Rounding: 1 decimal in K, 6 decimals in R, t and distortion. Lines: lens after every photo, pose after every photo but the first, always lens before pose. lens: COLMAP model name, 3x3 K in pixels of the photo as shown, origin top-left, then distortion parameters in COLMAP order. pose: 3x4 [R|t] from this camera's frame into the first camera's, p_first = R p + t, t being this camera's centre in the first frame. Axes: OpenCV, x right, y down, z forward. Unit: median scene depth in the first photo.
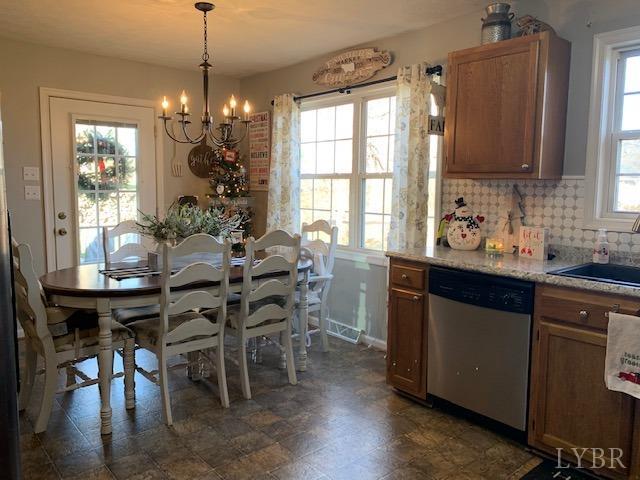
lens RADIAL K [[490.9, 0, 320.2], [0, 490.9, 238.6], [0, 0, 1]] dist [0.071137, -0.071967]
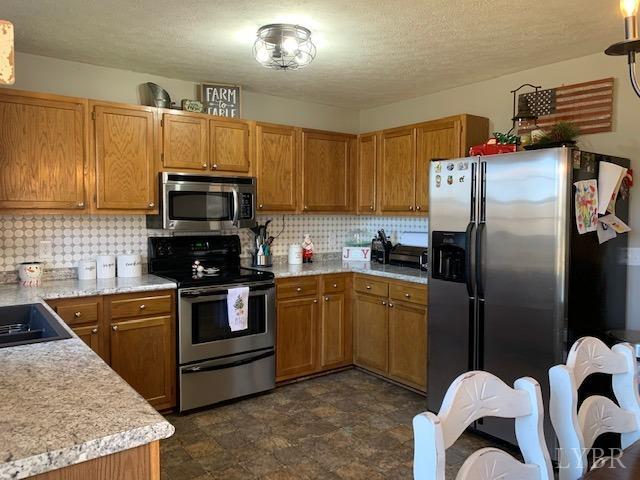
lens RADIAL K [[490.9, 0, 321.2], [0, 490.9, 240.0], [0, 0, 1]] dist [0.071137, -0.071967]
pose [[-0.997884, -0.020933, 0.061552, -0.172963], [-0.010257, 0.985581, 0.168892, -0.261951], [-0.064200, 0.167904, -0.983711, 2.137311]]
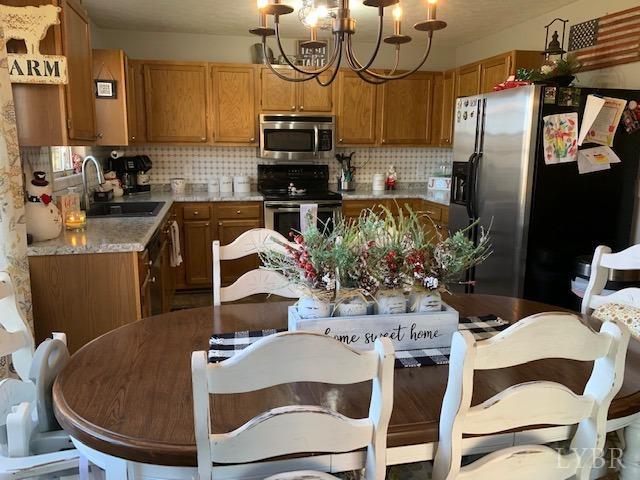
lens RADIAL K [[490.9, 0, 317.2], [0, 490.9, 241.3], [0, 0, 1]] dist [0.071137, -0.071967]
pose [[-0.883551, -0.108180, 0.455669, -0.657998], [0.033283, 0.955992, 0.291497, -0.284783], [-0.467150, 0.272719, -0.841068, 2.331445]]
